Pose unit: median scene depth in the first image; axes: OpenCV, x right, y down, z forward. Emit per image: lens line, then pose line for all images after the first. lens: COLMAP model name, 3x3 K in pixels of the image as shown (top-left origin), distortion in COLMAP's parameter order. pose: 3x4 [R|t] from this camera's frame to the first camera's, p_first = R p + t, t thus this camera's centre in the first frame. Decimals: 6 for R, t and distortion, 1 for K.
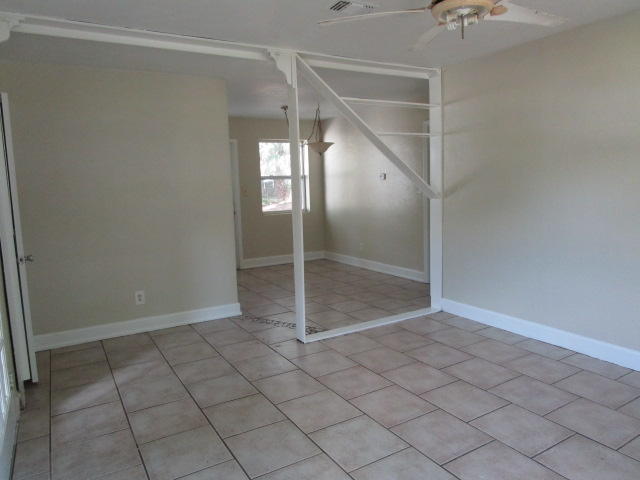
lens RADIAL K [[452.9, 0, 320.0], [0, 452.9, 240.0], [0, 0, 1]] dist [-0.025348, 0.005527]
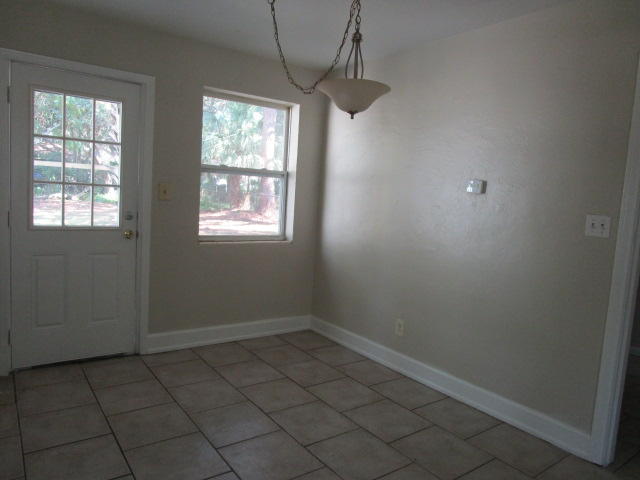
lens RADIAL K [[451.0, 0, 320.0], [0, 451.0, 240.0], [0, 0, 1]] dist [-0.038170, 0.001660]
pose [[0.990397, 0.083847, 0.109921, -0.093698], [-0.081176, 0.996290, -0.028560, -0.102494], [-0.111908, 0.019363, 0.993530, 0.938368]]
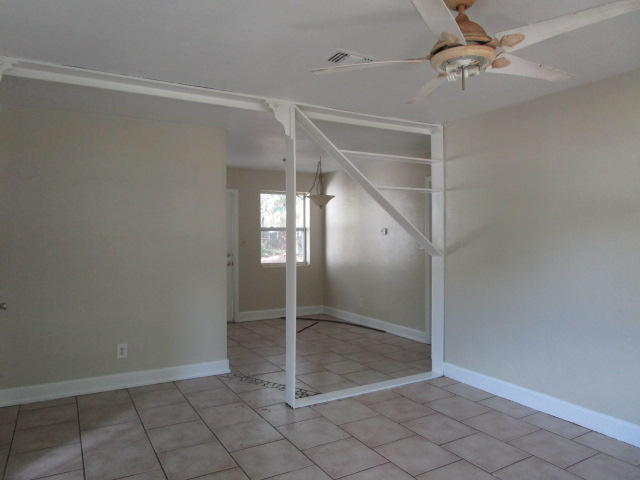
lens RADIAL K [[451.0, 0, 320.0], [0, 451.0, 240.0], [0, 0, 1]] dist [-0.038170, 0.001660]
pose [[0.999486, 0.029918, -0.011490, 0.018669], [-0.031040, 0.992919, -0.114667, -0.008800], [0.007978, 0.114965, 0.993338, 0.051014]]
